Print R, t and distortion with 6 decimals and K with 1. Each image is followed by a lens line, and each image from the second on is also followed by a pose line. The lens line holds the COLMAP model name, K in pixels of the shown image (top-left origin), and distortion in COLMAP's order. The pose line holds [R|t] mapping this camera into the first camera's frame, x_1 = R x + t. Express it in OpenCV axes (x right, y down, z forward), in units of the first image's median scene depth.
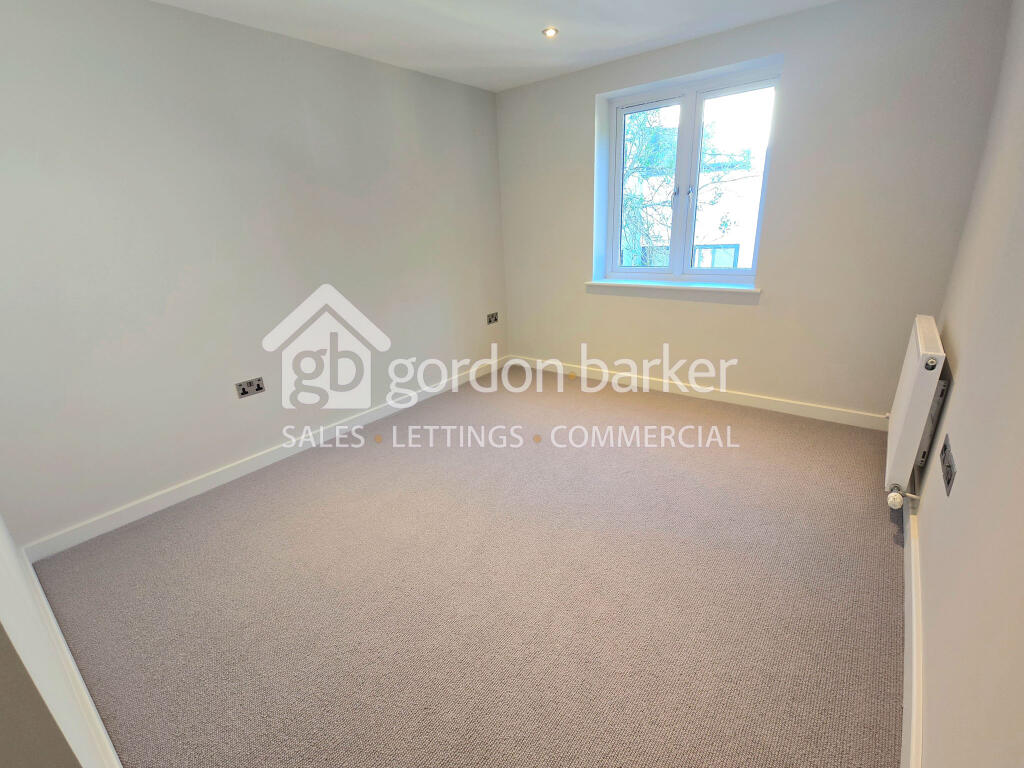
lens RADIAL K [[458.2, 0, 512.0], [0, 458.2, 384.0], [0, 0, 1]] dist [0.000231, 0.000012]
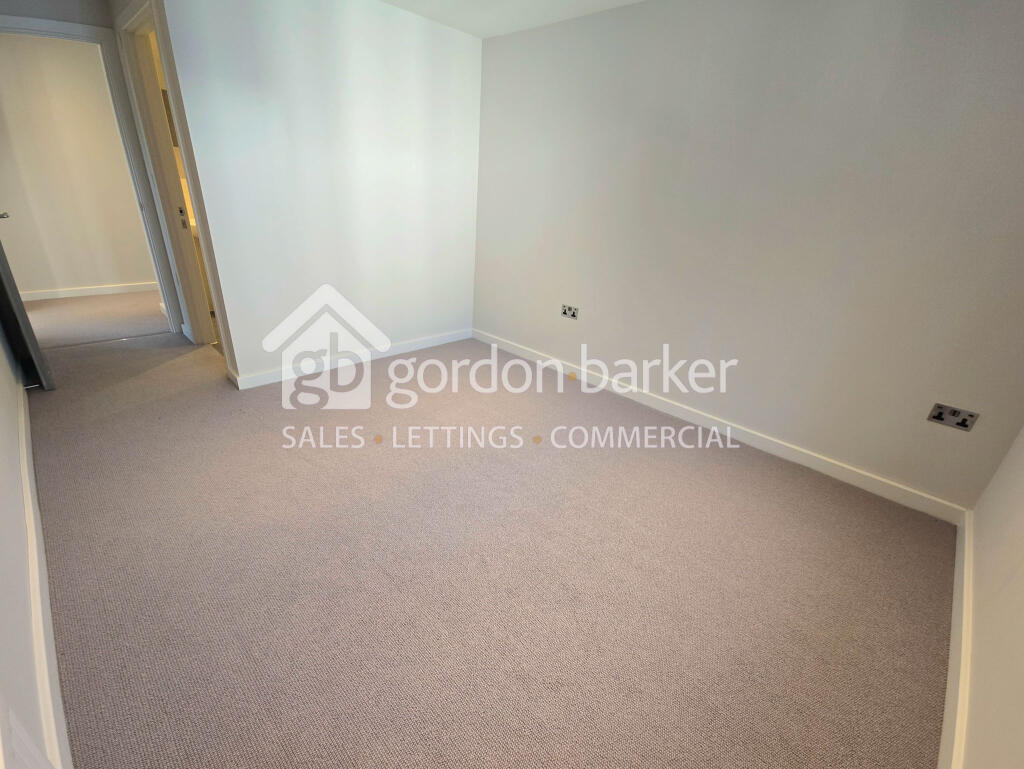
lens RADIAL K [[458.2, 0, 512.0], [0, 458.2, 384.5], [0, 0, 1]] dist [0.000231, 0.000012]
pose [[-0.124888, 0.425373, -0.896360, 0.547981], [-0.380873, 0.813661, 0.439194, -0.256526], [0.916154, 0.396249, 0.060397, 0.645696]]
